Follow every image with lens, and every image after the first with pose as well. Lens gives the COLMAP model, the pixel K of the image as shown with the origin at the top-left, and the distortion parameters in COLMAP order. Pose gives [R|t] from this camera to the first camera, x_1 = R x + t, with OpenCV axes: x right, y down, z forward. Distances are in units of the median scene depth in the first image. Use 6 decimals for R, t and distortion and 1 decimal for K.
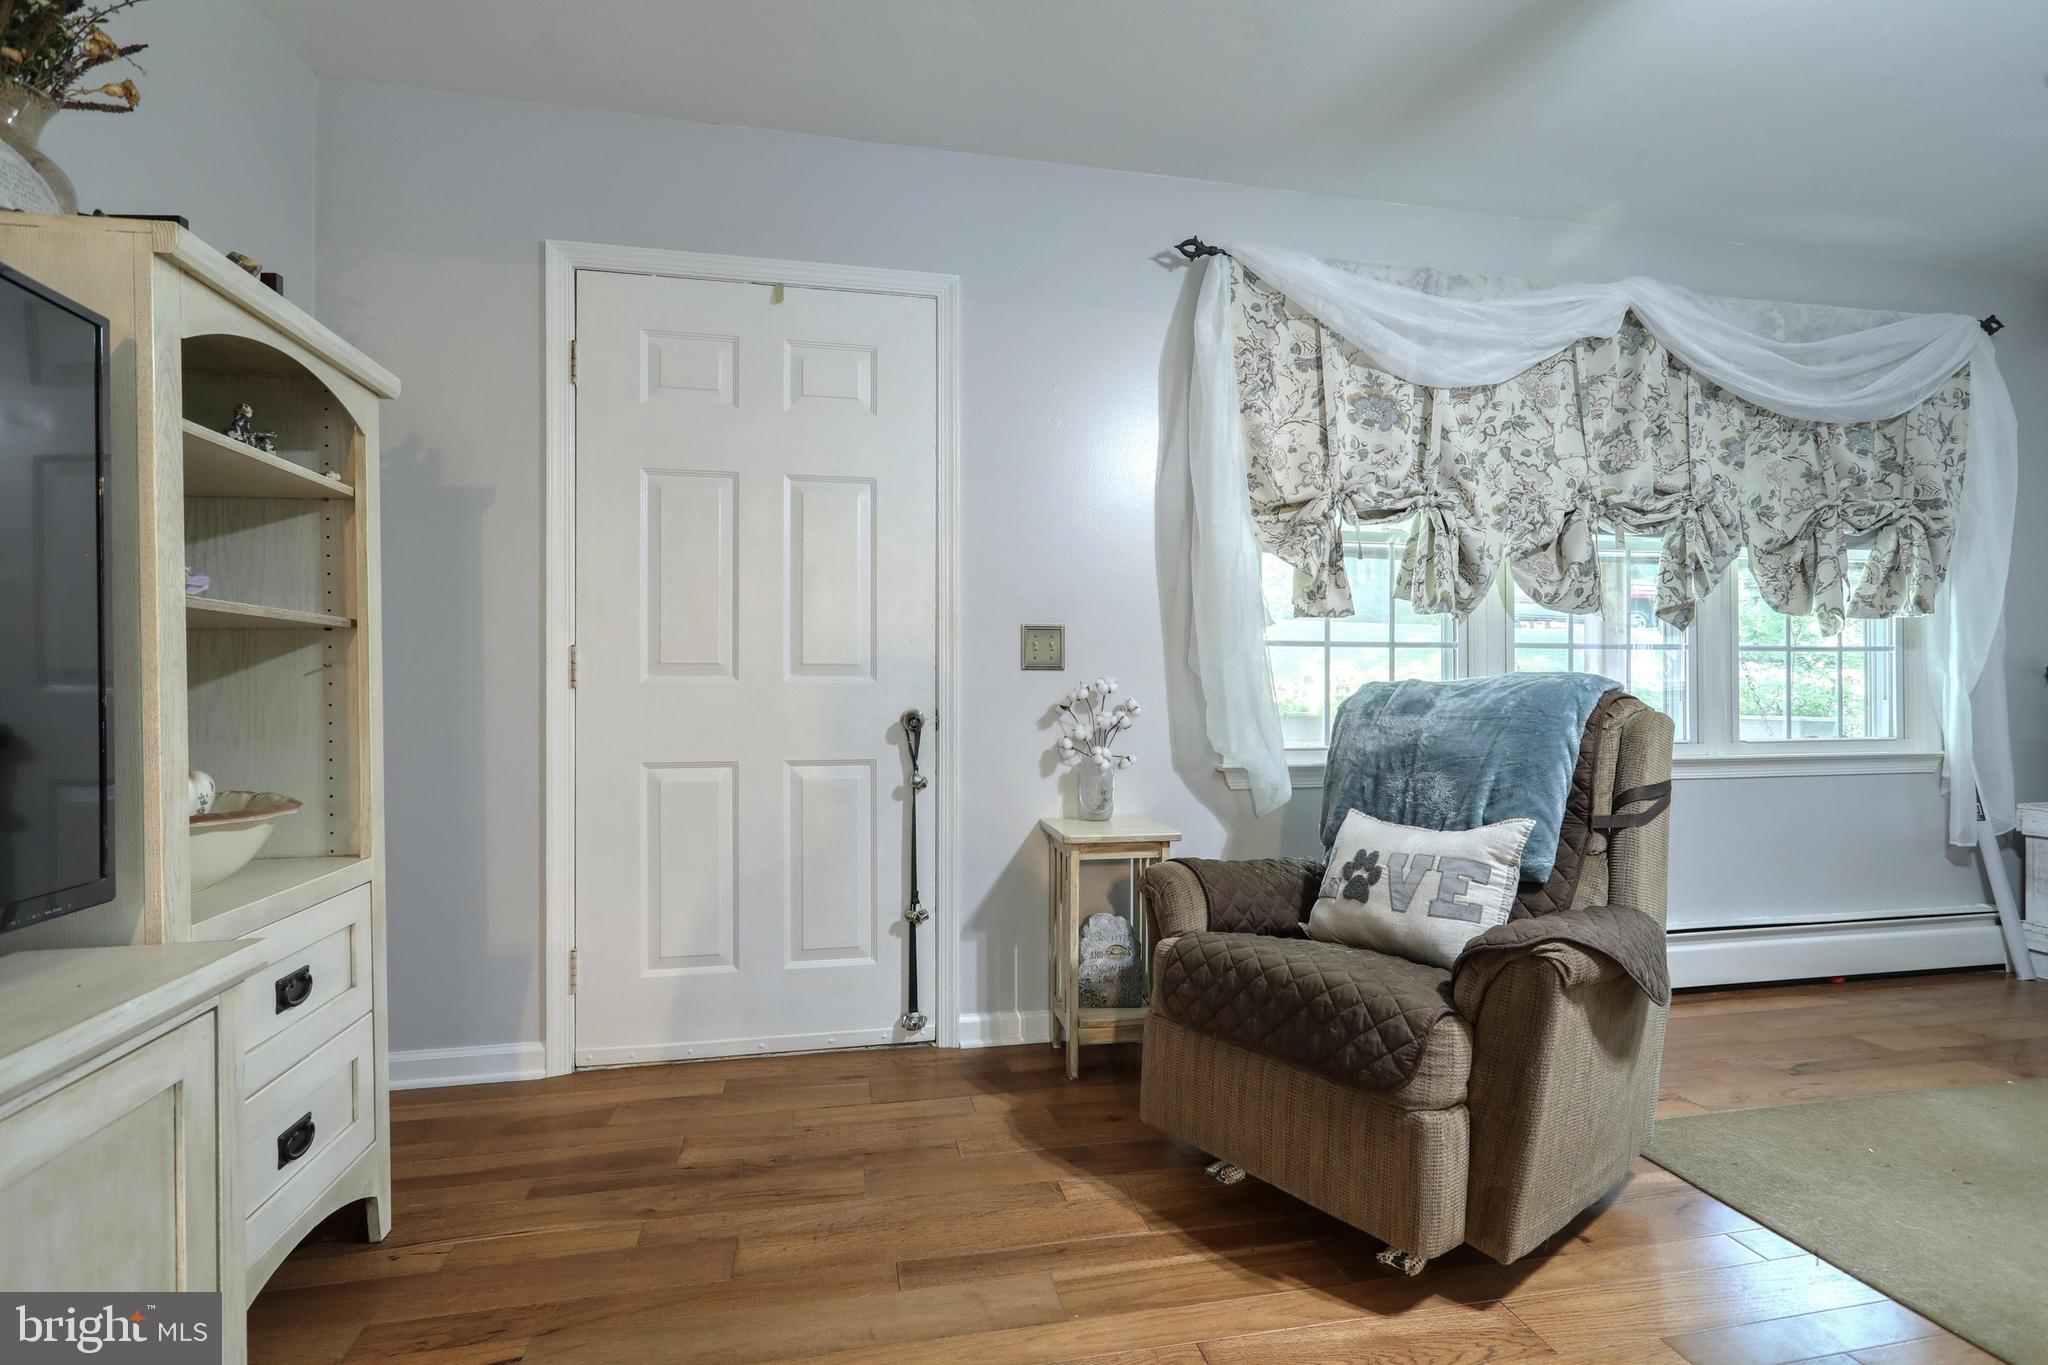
lens RADIAL K [[965.4, 0, 1021.3], [0, 965.4, 683.8], [0, 0, 1]] dist [-0.004247, 0.001965]
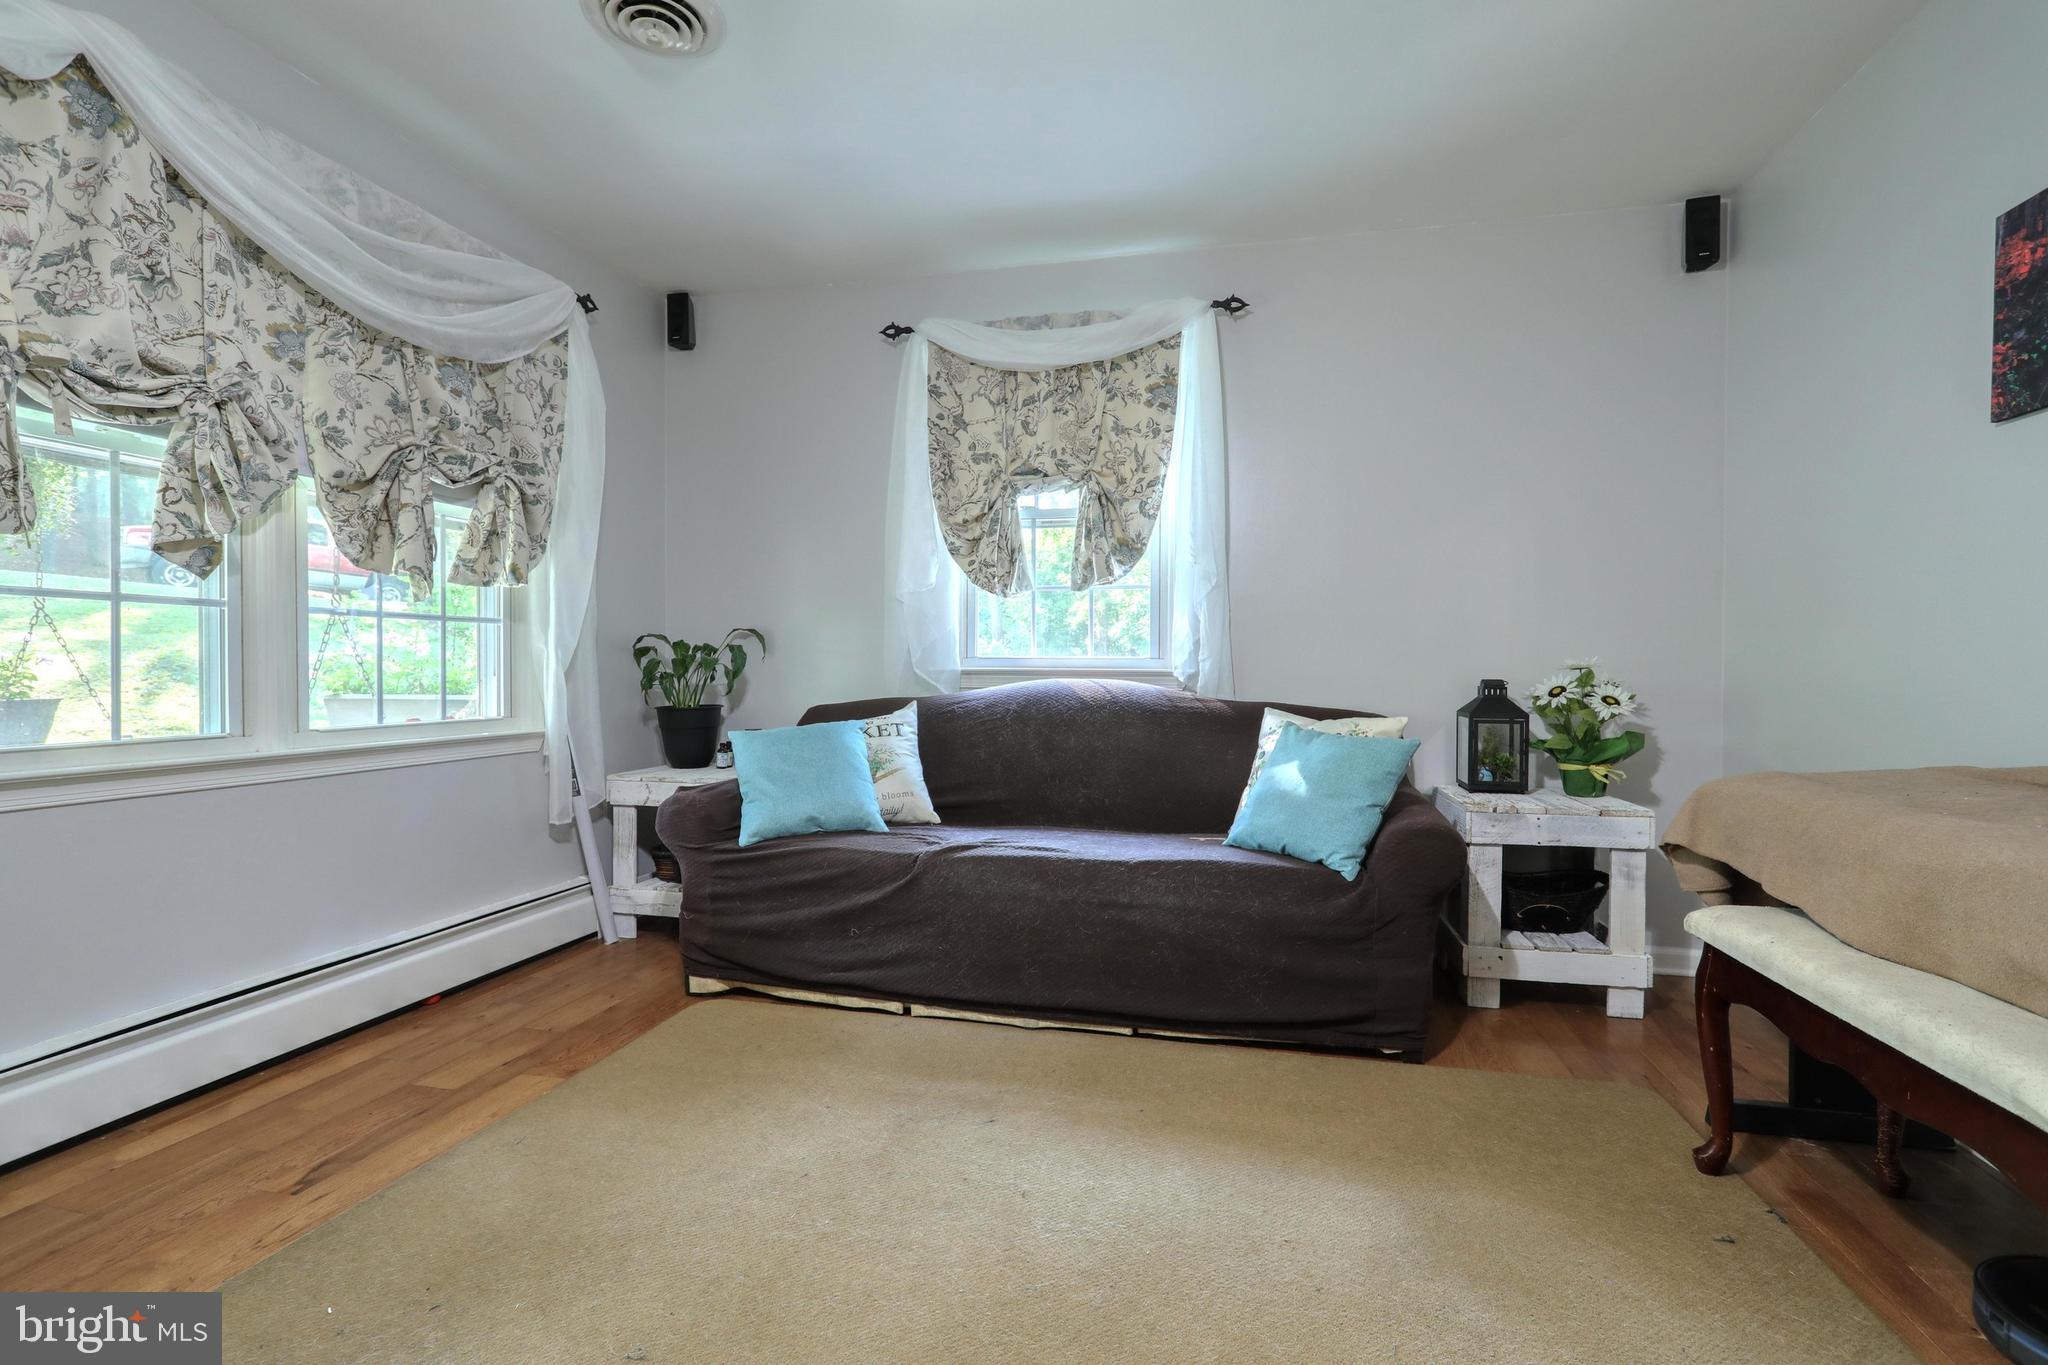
lens RADIAL K [[965.4, 0, 1023.9], [0, 965.4, 679.4], [0, 0, 1]] dist [-0.004247, 0.001965]
pose [[0.428108, -0.006529, 0.903704, 0.305720], [-0.011248, 0.999858, 0.012552, 0.002826], [-0.903658, -0.015539, 0.427974, 0.159208]]
